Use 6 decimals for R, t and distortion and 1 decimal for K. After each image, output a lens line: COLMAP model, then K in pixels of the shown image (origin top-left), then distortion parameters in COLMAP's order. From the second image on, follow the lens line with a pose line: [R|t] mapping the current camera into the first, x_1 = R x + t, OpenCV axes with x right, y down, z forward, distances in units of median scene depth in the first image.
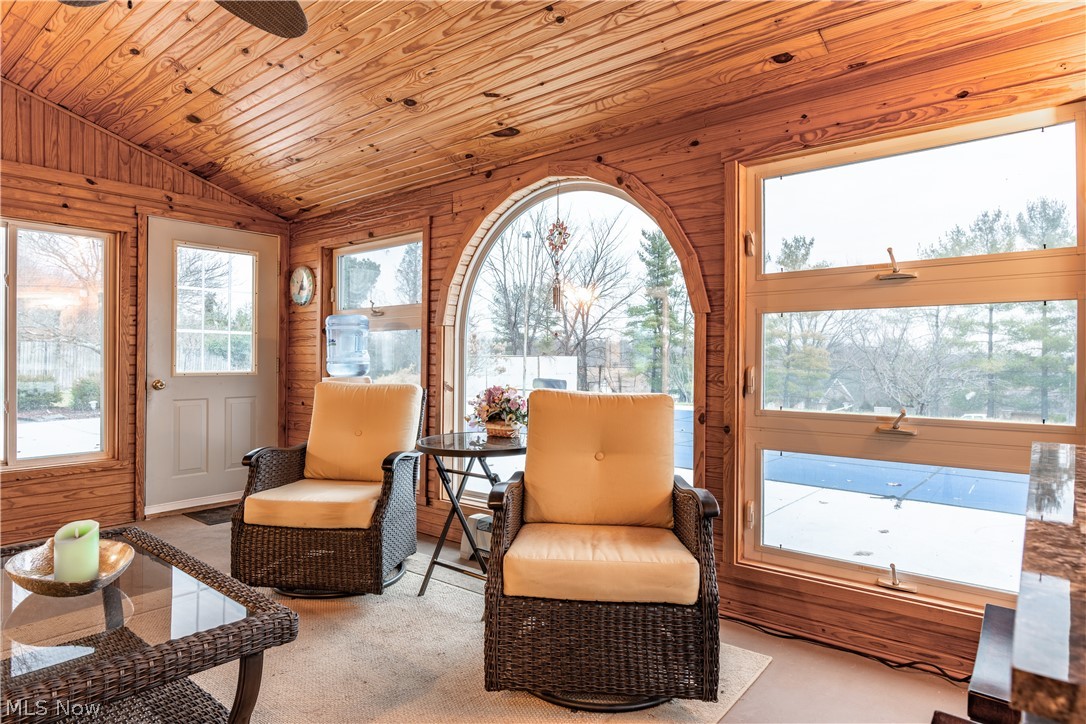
lens RADIAL K [[622.4, 0, 543.1], [0, 622.4, 363.1], [0, 0, 1]] dist [-0.006353, 0.002424]
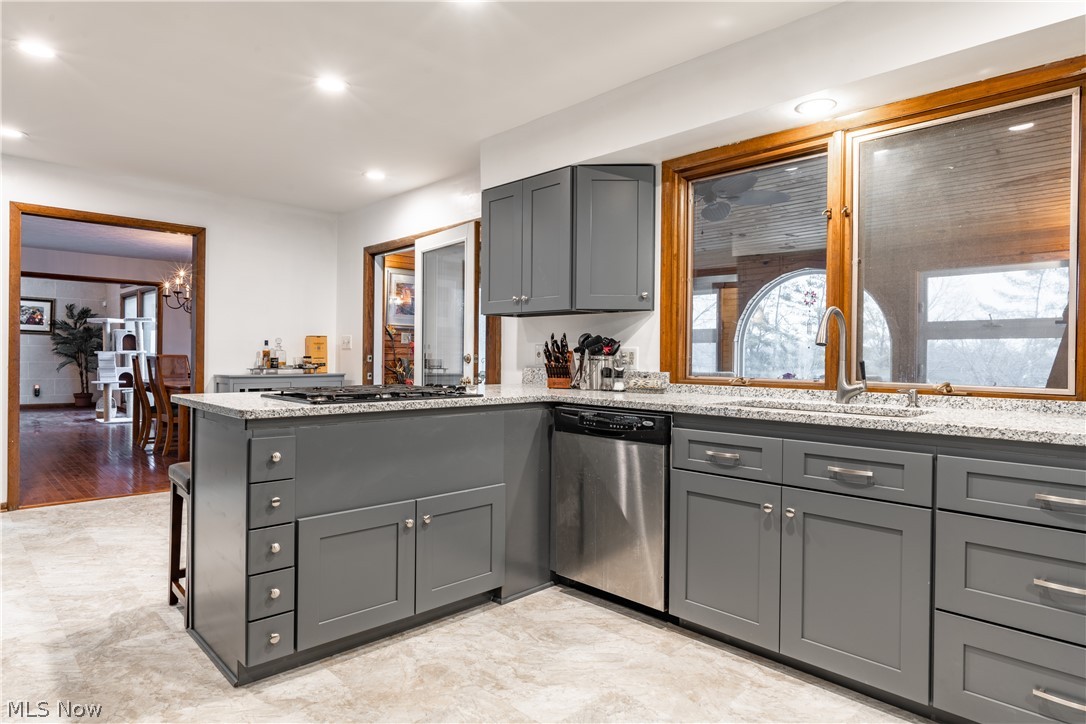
lens RADIAL K [[622.4, 0, 548.2], [0, 622.4, 363.0], [0, 0, 1]] dist [-0.006353, 0.002424]
pose [[0.994421, 0.005714, -0.105326, -0.573015], [-0.005526, 0.999983, 0.002076, 0.004303], [0.105336, -0.001483, 0.994436, -1.012453]]
